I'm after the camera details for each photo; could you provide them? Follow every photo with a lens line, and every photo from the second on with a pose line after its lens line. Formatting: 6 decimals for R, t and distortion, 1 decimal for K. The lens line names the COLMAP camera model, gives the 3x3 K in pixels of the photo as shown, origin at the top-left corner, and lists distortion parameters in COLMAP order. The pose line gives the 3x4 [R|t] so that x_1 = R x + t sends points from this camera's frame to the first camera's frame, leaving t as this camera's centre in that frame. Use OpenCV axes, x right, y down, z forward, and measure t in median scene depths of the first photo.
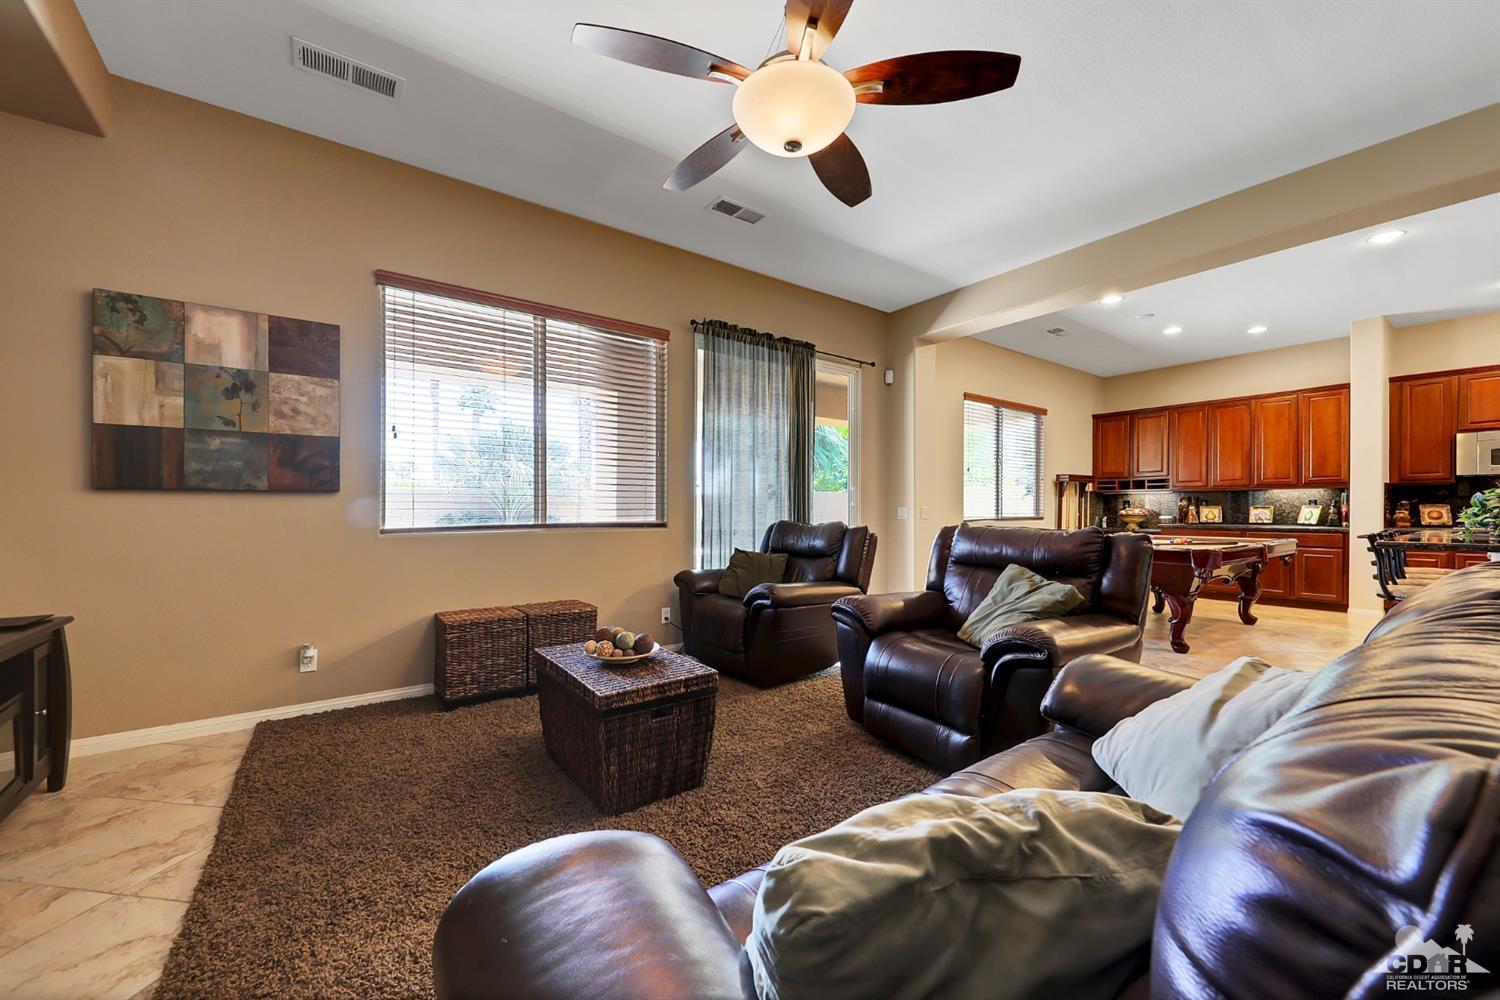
lens RADIAL K [[571.7, 0, 763.1], [0, 571.7, 512.7], [0, 0, 1]] dist [0.007733, -0.000398]
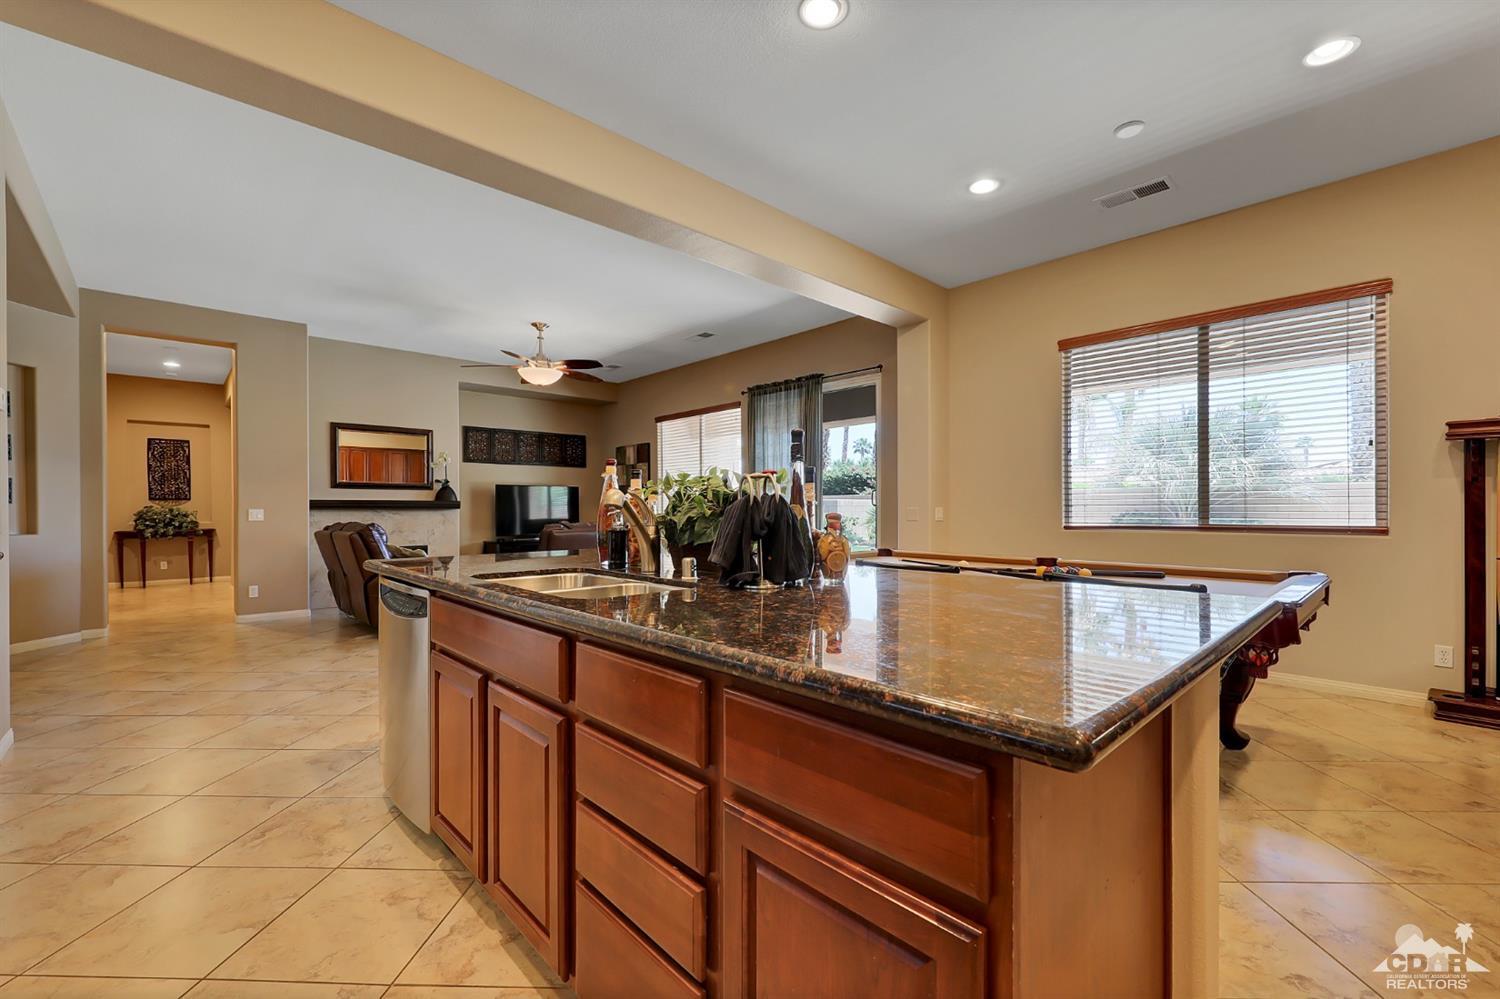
lens RADIAL K [[652.6, 0, 756.0], [0, 652.6, 502.1], [0, 0, 1]] dist [0.004646, 0.000355]
pose [[0.090898, -0.007639, -0.995831, 1.431346], [-0.001336, 0.999969, -0.007792, -0.012564], [0.995859, 0.002039, 0.090885, 0.738270]]
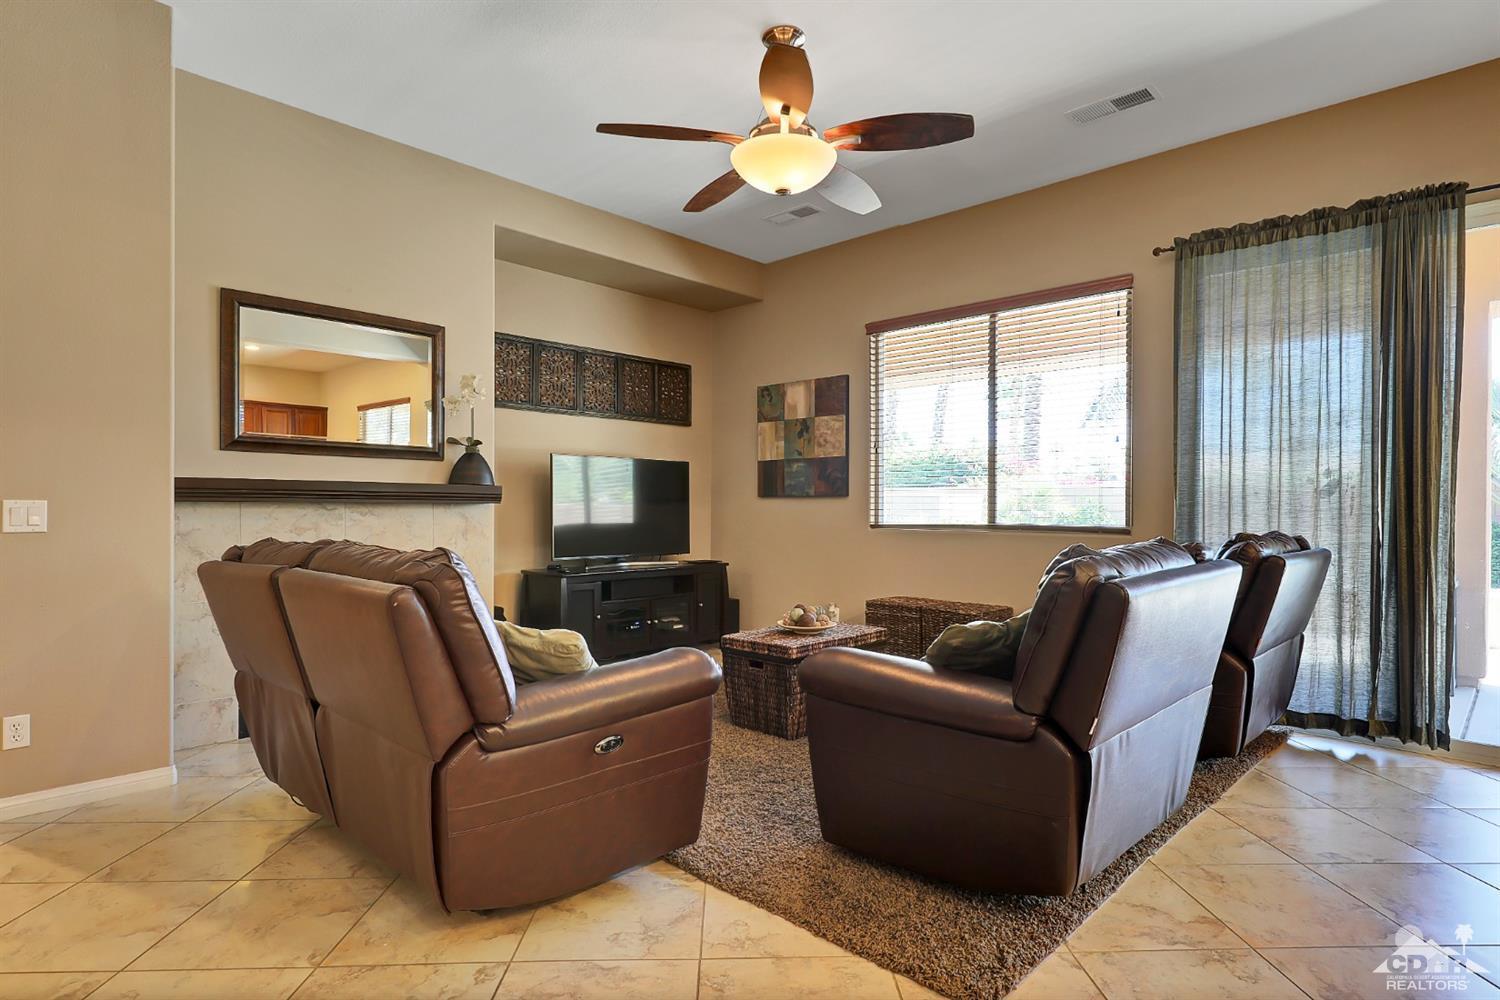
lens RADIAL K [[819.1, 0, 747.3], [0, 819.1, 508.2], [0, 0, 1]] dist [0.002093, -0.001151]
pose [[0.154852, 0.005102, -0.987924, 0.695814], [-0.007975, 0.999961, 0.003914, -0.007775], [0.987905, 0.007273, 0.154887, 0.279737]]
